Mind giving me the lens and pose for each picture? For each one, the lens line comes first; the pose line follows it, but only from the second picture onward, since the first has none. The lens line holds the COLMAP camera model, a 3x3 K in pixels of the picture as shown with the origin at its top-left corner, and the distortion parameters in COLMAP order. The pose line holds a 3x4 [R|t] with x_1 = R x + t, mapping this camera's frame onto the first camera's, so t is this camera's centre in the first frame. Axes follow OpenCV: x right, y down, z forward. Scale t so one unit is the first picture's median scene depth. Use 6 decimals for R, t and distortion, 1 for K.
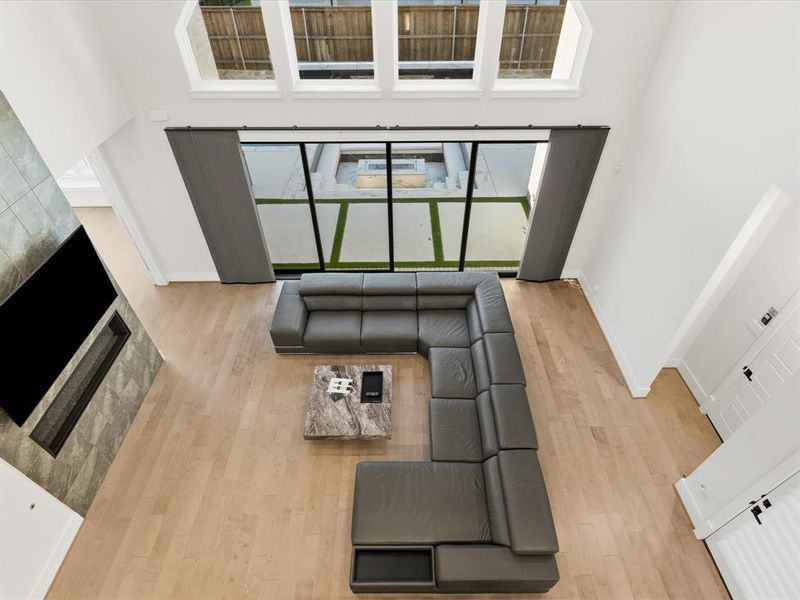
lens RADIAL K [[428.7, 0, 403.9], [0, 428.7, 297.1], [0, 0, 1]] dist [-0.001491, 0.001872]
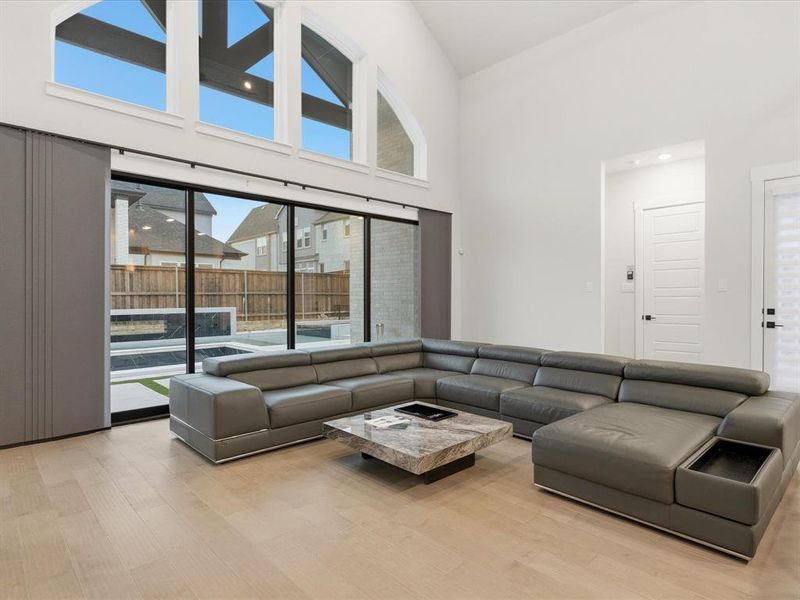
lens RADIAL K [[448.9, 0, 401.3], [0, 448.9, 300.3], [0, 0, 1]] dist [-0.002072, 0.002416]
pose [[0.730237, -0.000413, 0.683193, -0.559756], [0.463910, 0.734408, -0.495411, 0.401167], [-0.501538, 0.678708, 0.536484, 0.538469]]
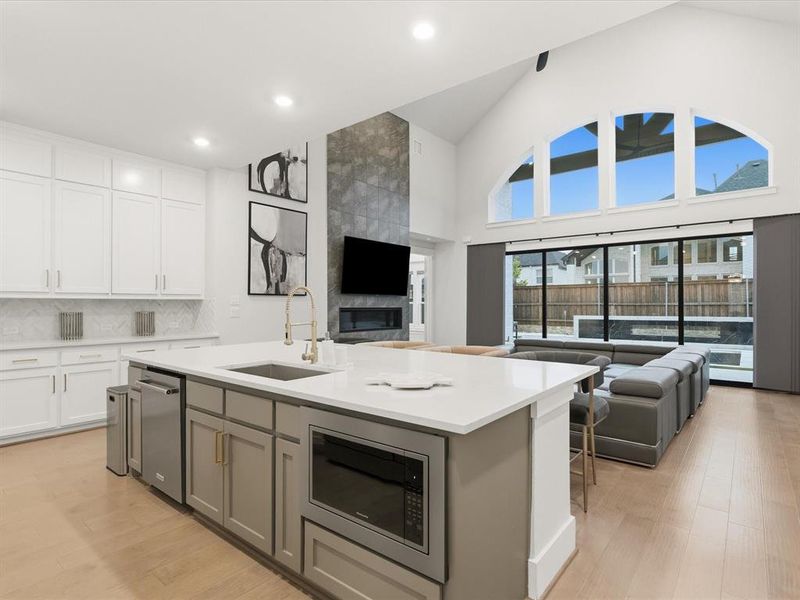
lens RADIAL K [[428.7, 0, 404.0], [0, 428.7, 303.4], [0, 0, 1]] dist [-0.001491, 0.001872]
pose [[0.770407, 0.002165, -0.637549, 0.363903], [-0.437580, 0.729068, -0.526292, 0.826015], [0.463677, 0.684438, 0.562626, 0.059109]]
